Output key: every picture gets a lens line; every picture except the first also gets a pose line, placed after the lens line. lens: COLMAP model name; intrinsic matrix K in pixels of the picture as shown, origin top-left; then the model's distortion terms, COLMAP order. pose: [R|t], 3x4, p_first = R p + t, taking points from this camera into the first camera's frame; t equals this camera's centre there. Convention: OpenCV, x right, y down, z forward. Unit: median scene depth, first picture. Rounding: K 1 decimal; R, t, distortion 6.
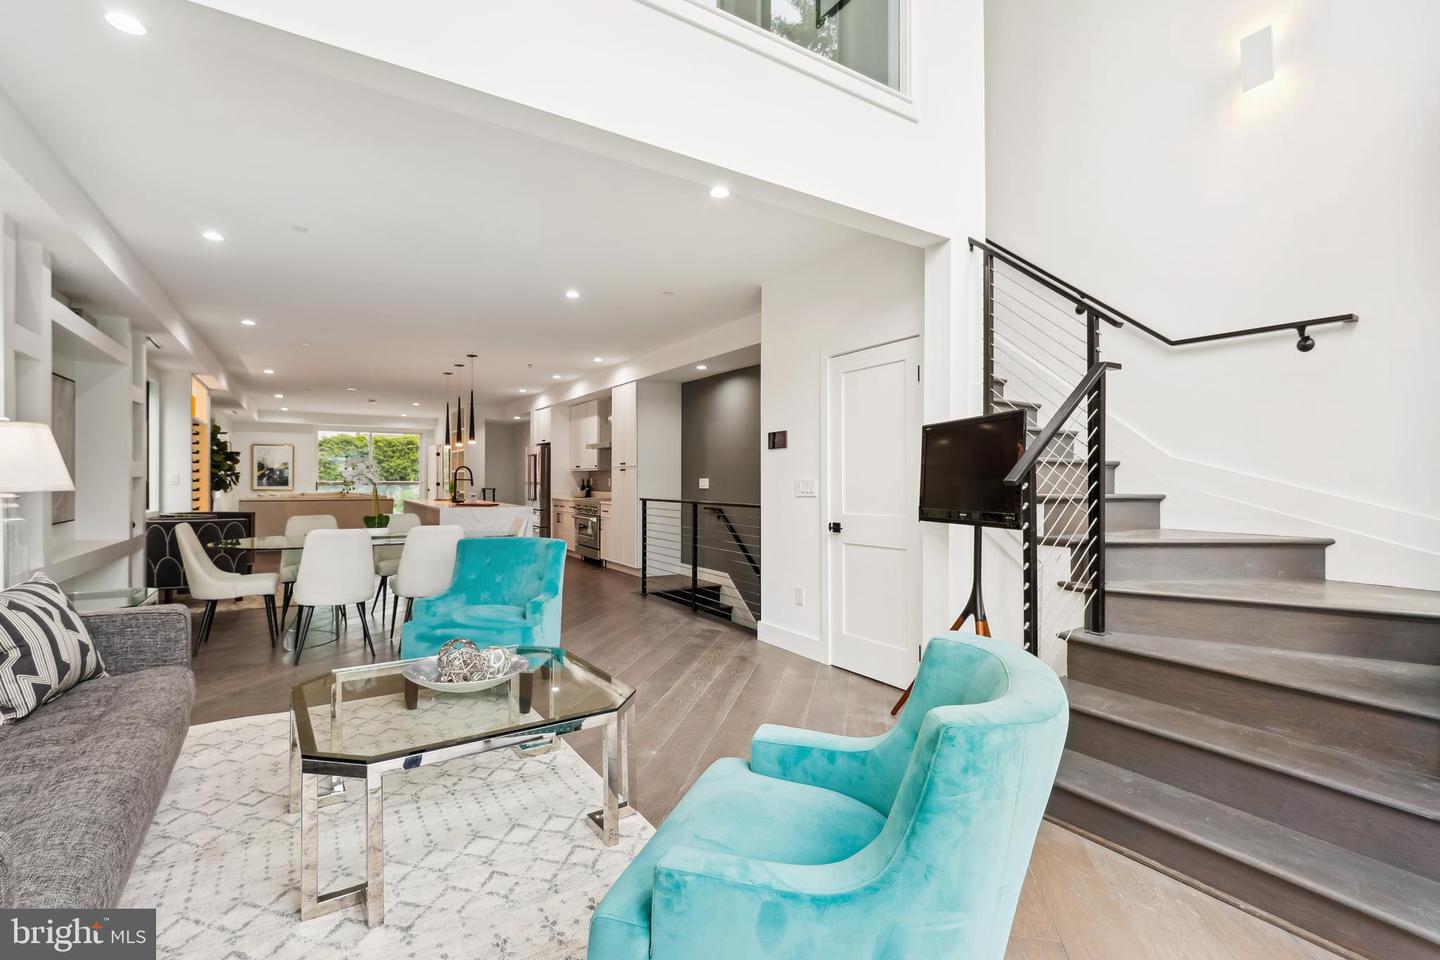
lens RADIAL K [[658.7, 0, 723.8], [0, 658.7, 481.0], [0, 0, 1]] dist [-0.003094, 0.000638]
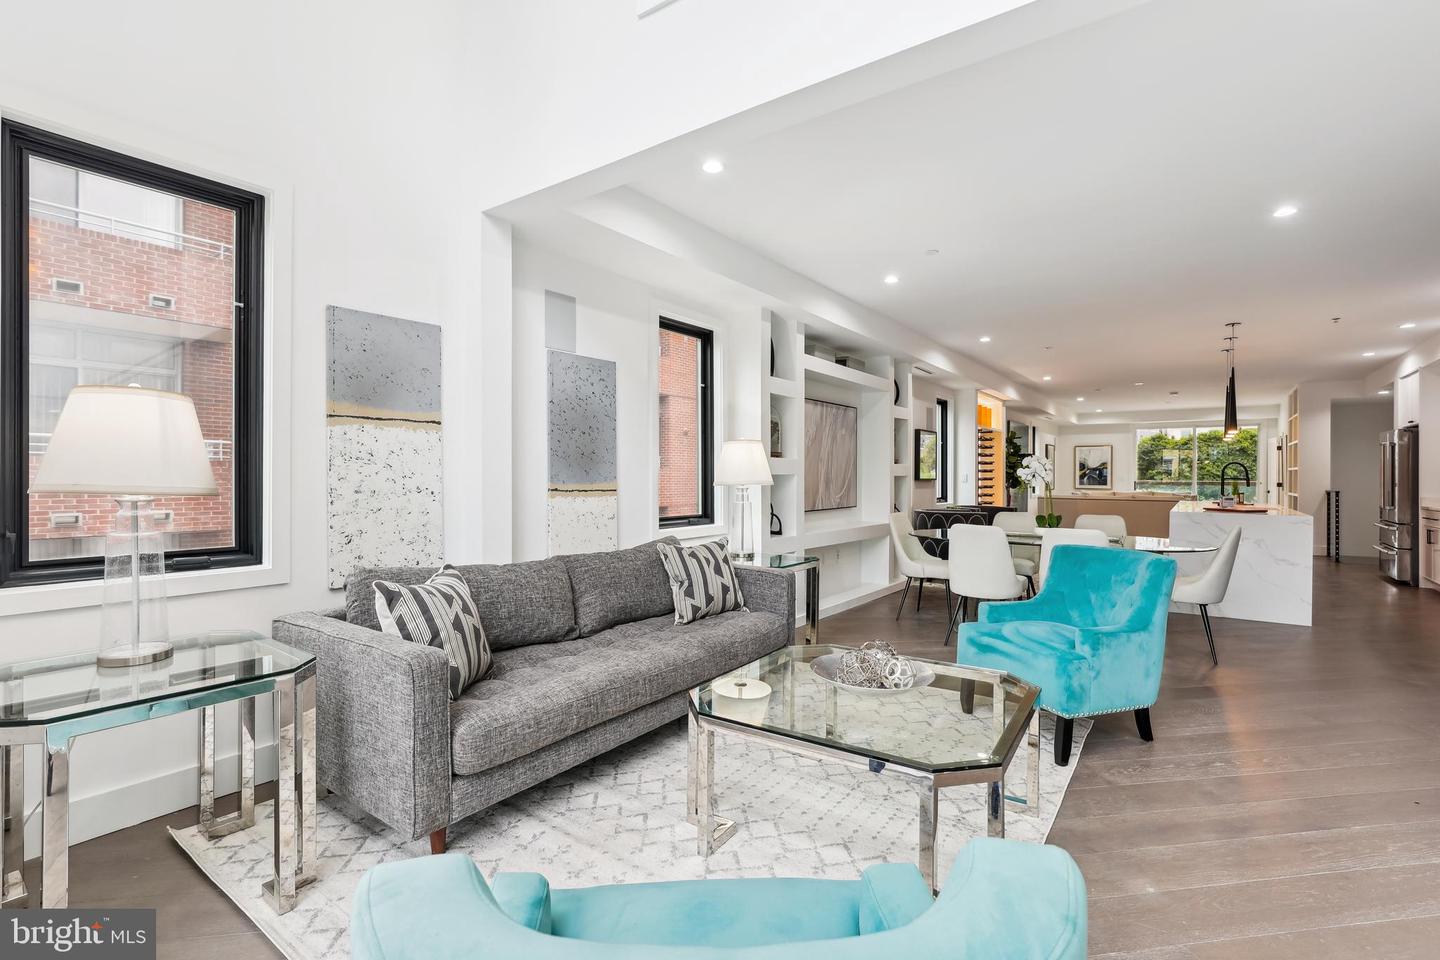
lens RADIAL K [[658.7, 0, 728.9], [0, 658.7, 475.2], [0, 0, 1]] dist [-0.003094, 0.000638]
pose [[0.370635, -0.003603, -0.928772, 0.153617], [-0.004384, 0.999975, -0.005628, 0.000918], [0.928768, 0.006157, 0.370609, 0.158330]]
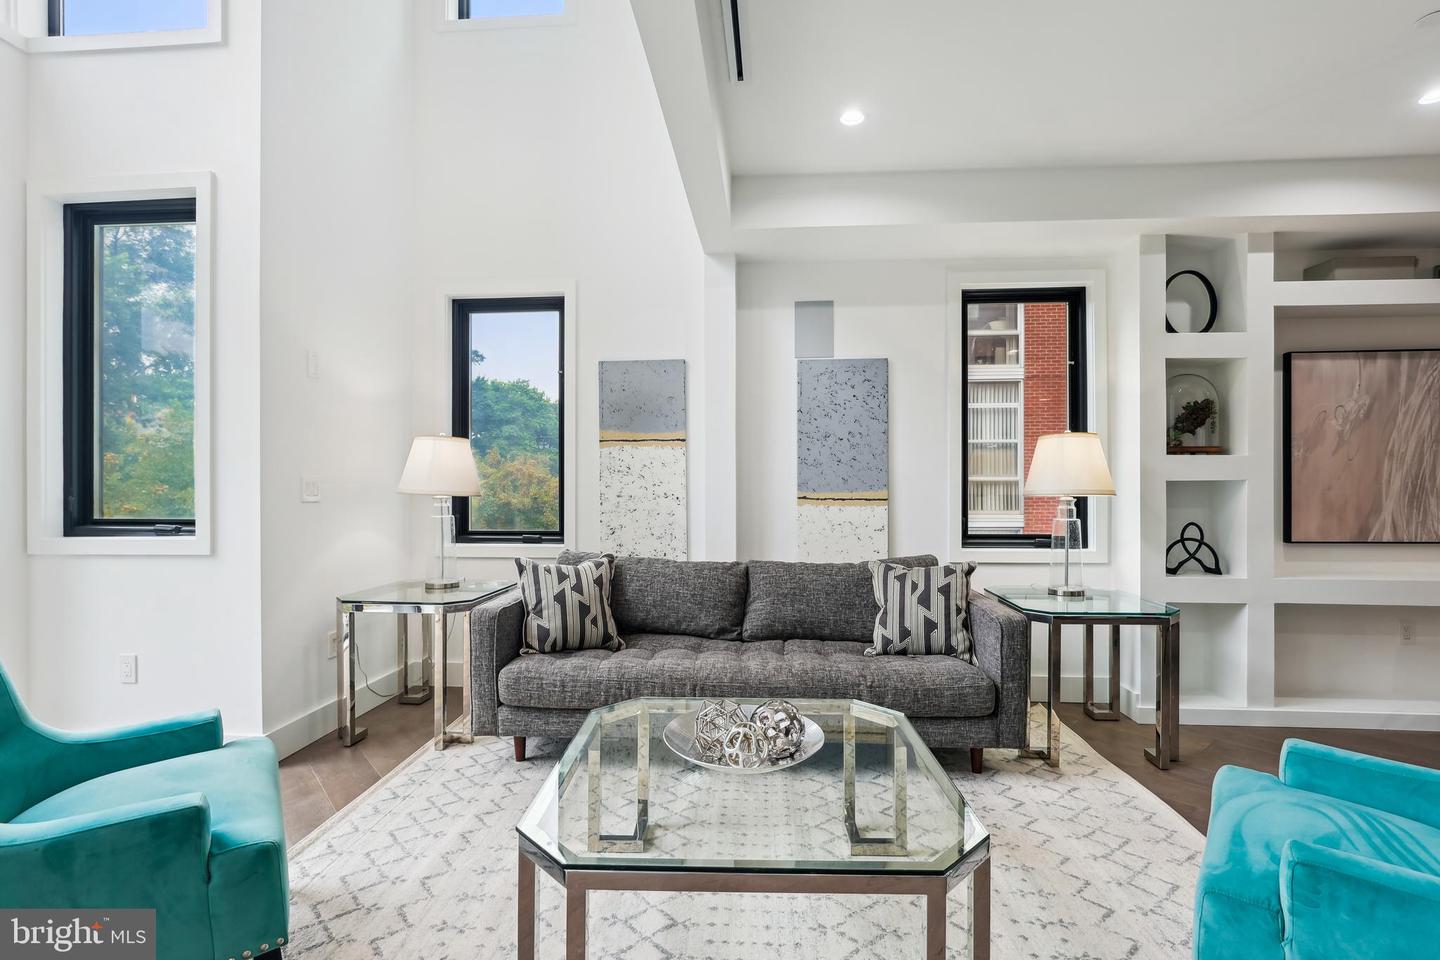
lens RADIAL K [[658.7, 0, 714.0], [0, 658.7, 488.0], [0, 0, 1]] dist [-0.003094, 0.000638]
pose [[-0.594618, -0.001816, -0.804007, 0.080520], [-0.005037, 0.999986, 0.001466, 0.001989], [0.803993, 0.004922, -0.594619, 0.495296]]
